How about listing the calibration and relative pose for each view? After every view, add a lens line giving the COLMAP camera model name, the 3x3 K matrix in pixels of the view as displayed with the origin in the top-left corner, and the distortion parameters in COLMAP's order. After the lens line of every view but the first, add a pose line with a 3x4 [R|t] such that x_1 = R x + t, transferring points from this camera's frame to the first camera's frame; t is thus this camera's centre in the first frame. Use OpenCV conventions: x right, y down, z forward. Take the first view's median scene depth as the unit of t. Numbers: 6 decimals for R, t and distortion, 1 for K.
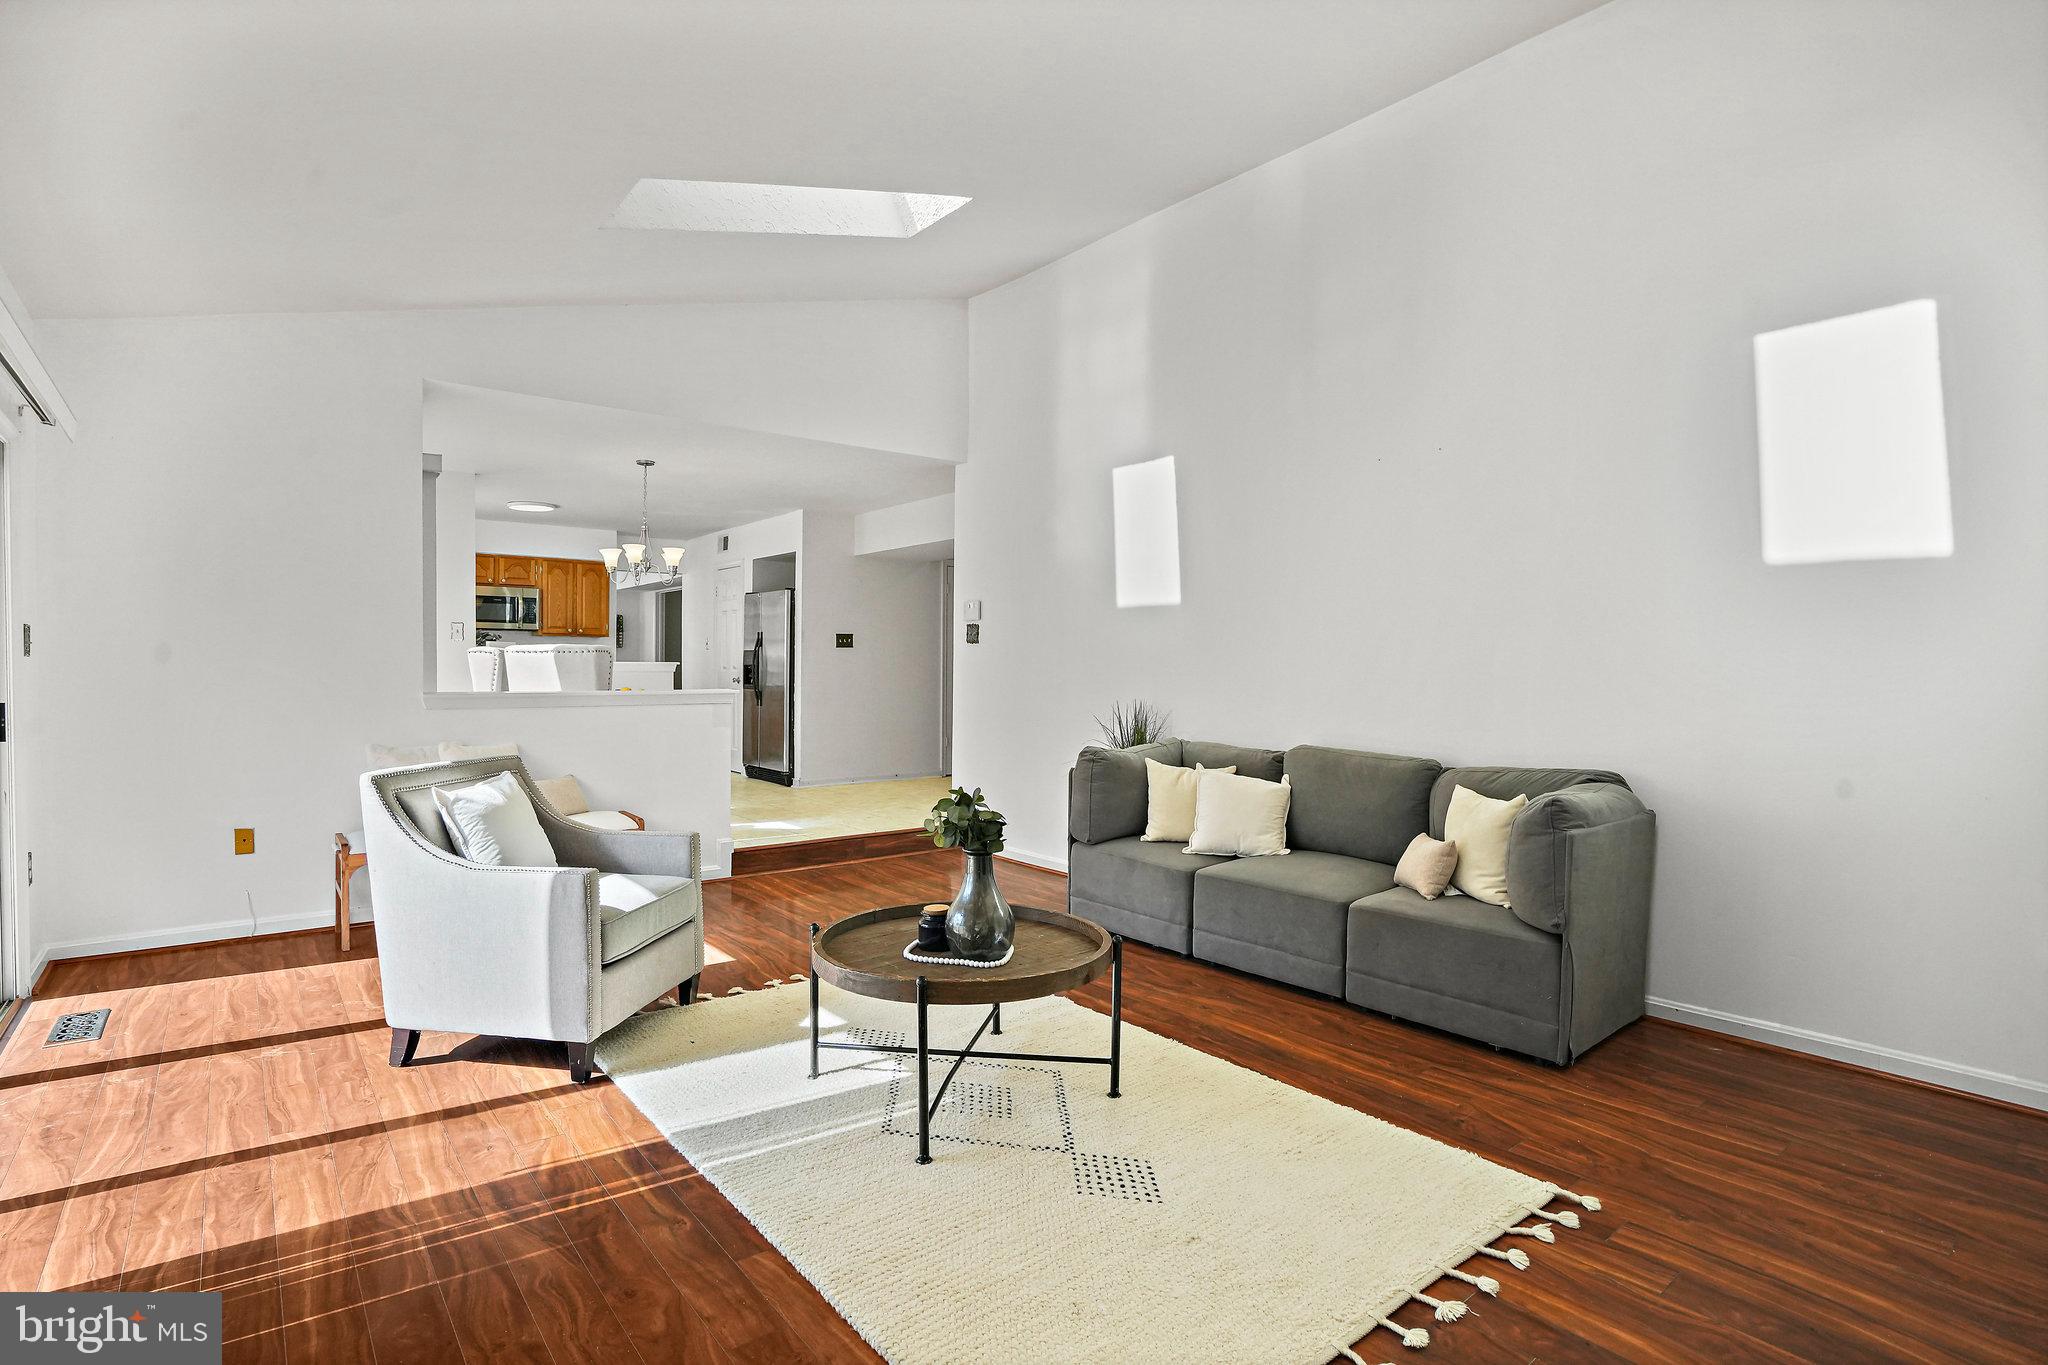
lens RADIAL K [[996.2, 0, 1001.3], [0, 996.2, 677.3], [0, 0, 1]] dist [-0.043450, 0.019669]
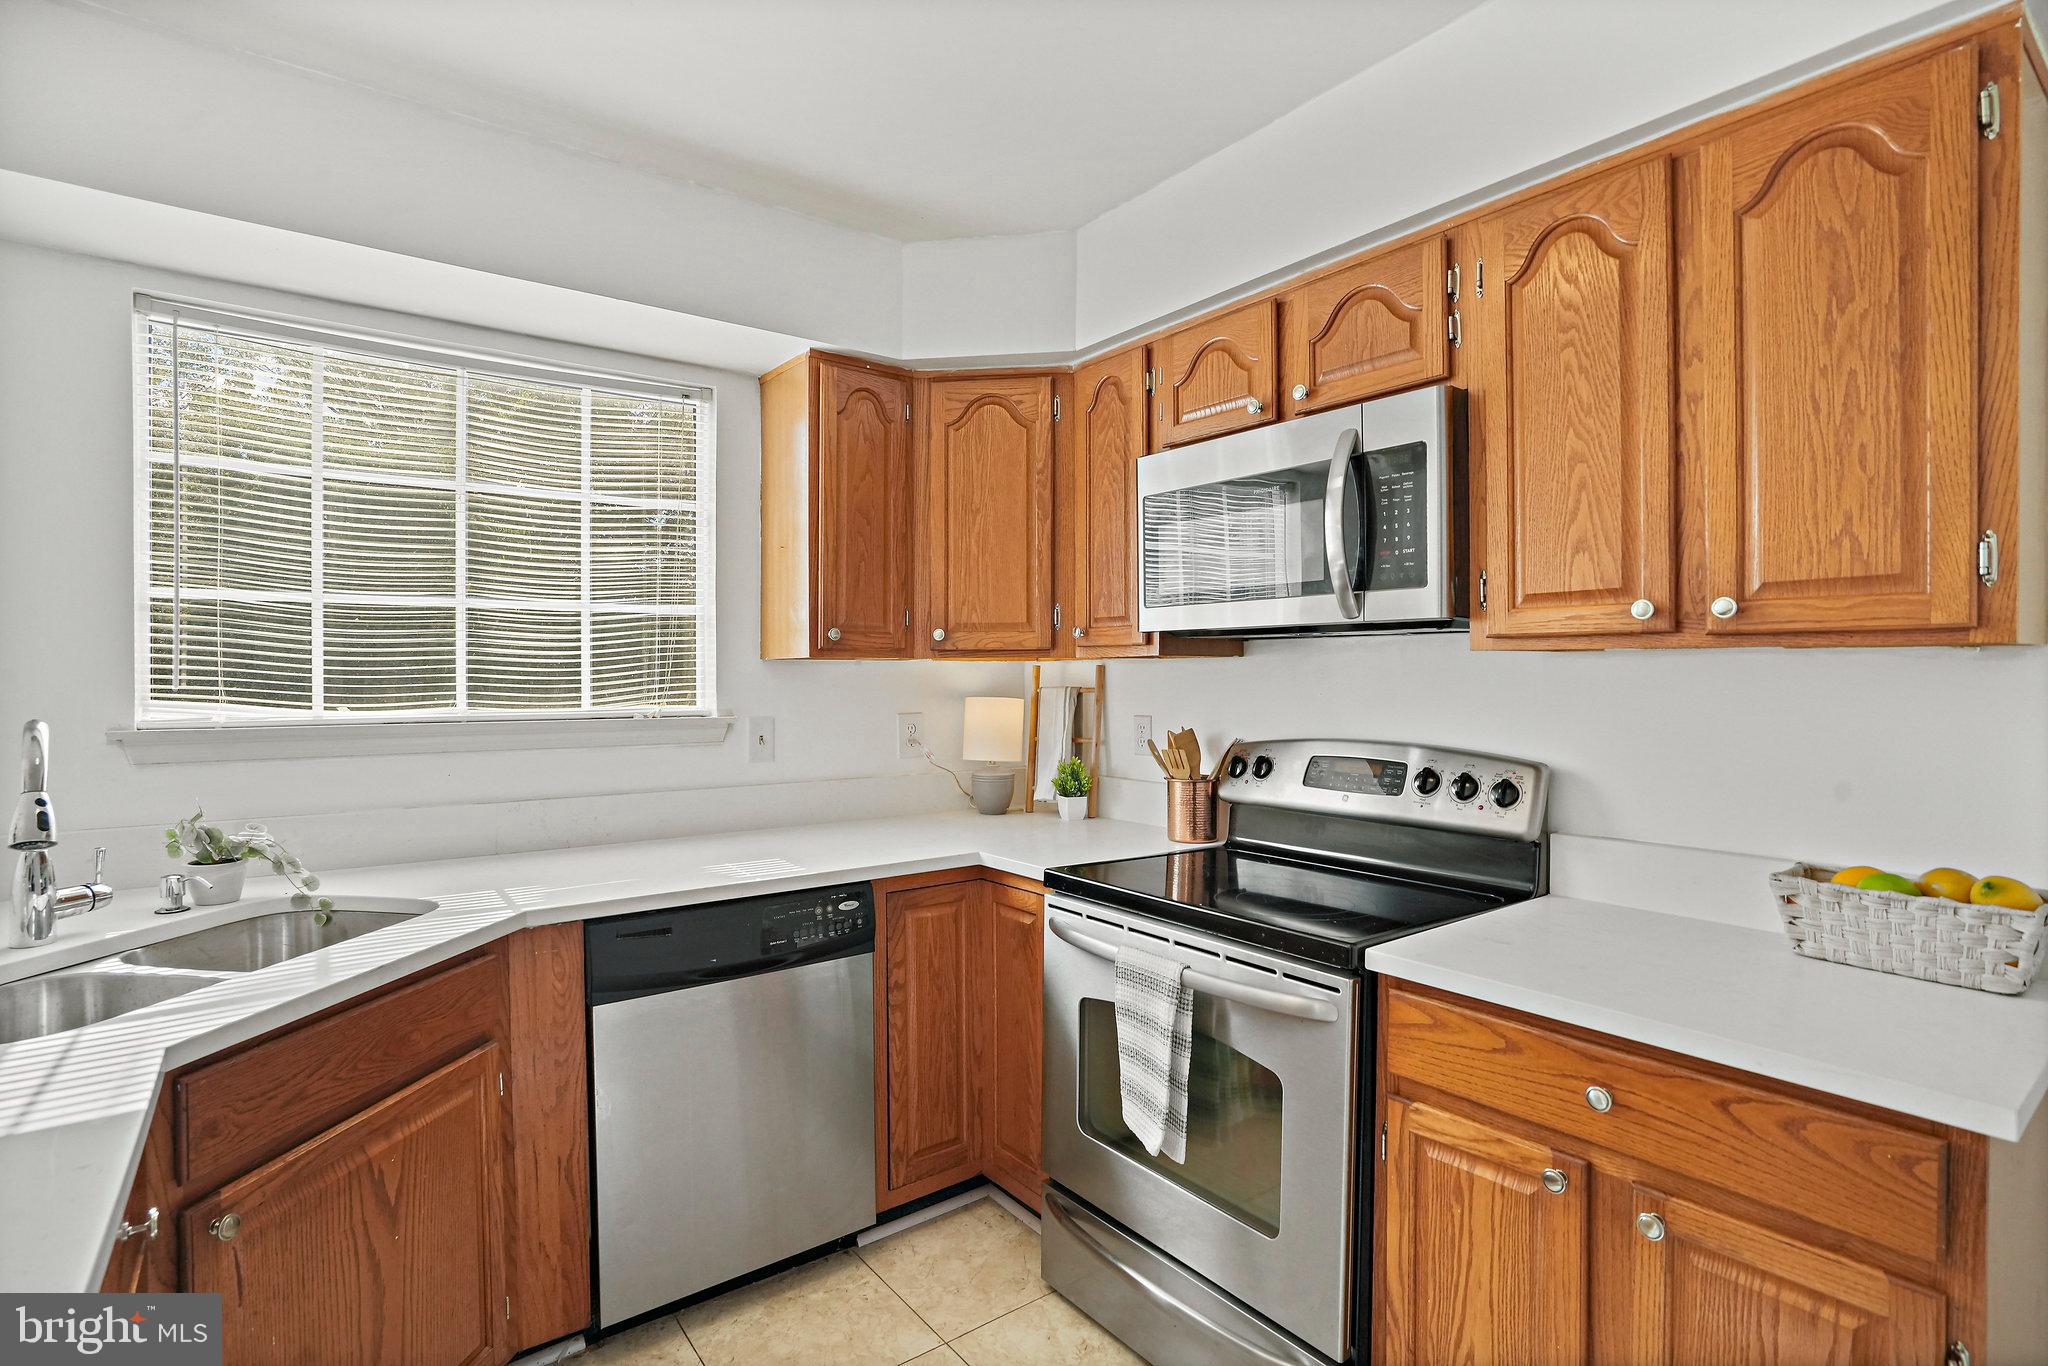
lens RADIAL K [[996.2, 0, 1001.3], [0, 996.2, 677.8], [0, 0, 1]] dist [-0.043450, 0.019669]
pose [[-0.017743, -0.003659, -0.999836, -0.726210], [-0.010205, 0.999942, -0.003478, -0.090458], [0.999791, 0.010141, -0.017779, 2.319979]]
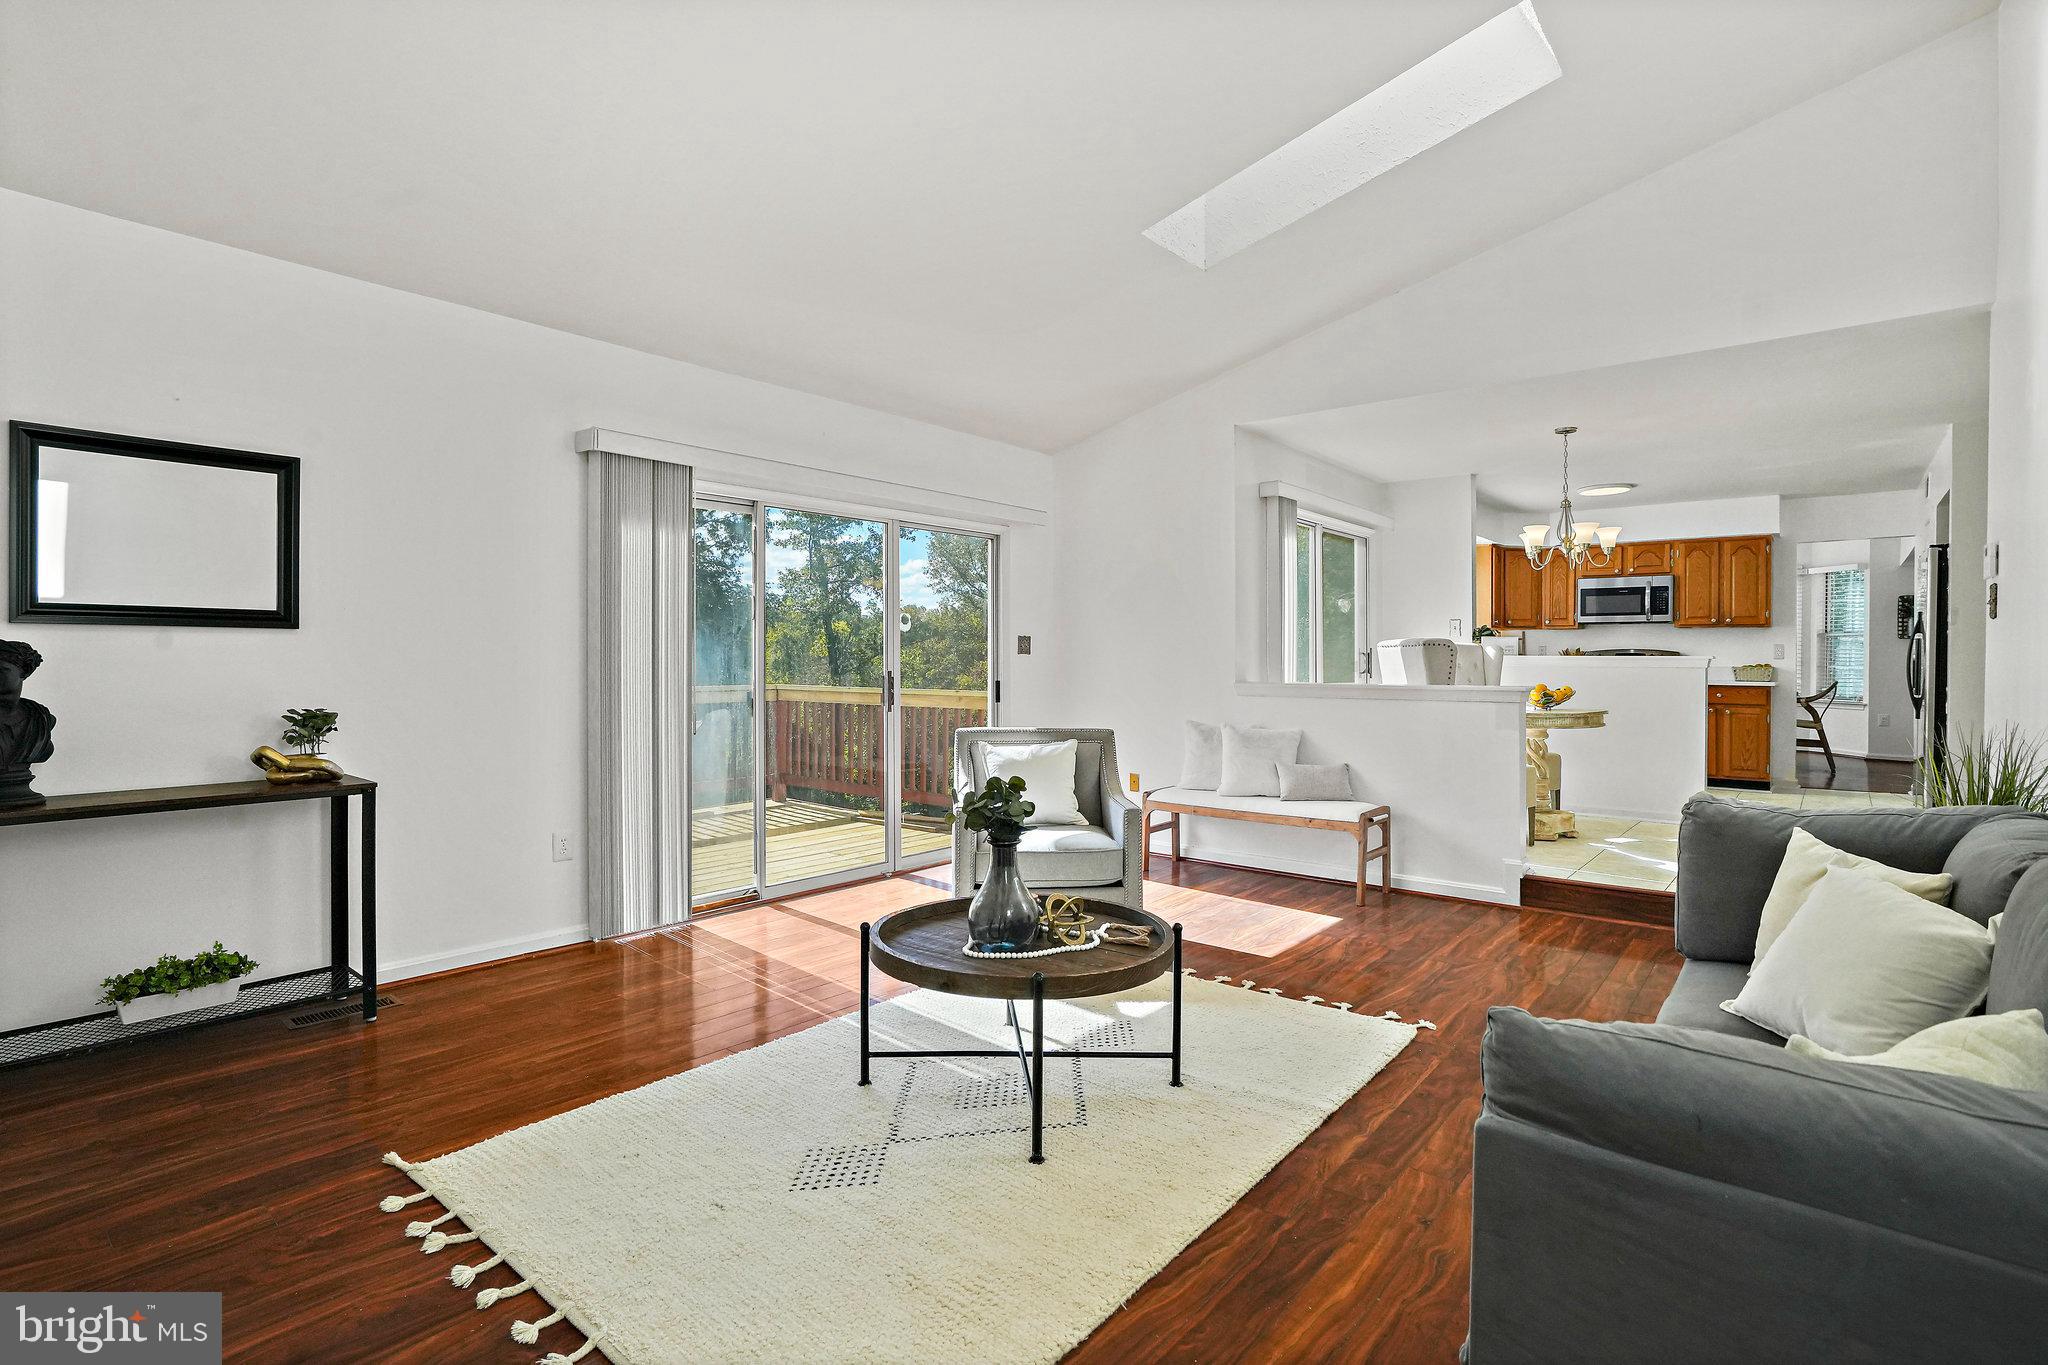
lens RADIAL K [[985.5, 0, 1014.1], [0, 985.5, 664.8], [0, 0, 1]] dist [-0.035900, 0.000539]
pose [[0.194091, -0.002643, -0.980980, 0.699357], [-0.009241, 0.999947, -0.004522, 0.002329], [0.980940, 0.009943, 0.194056, 0.612742]]
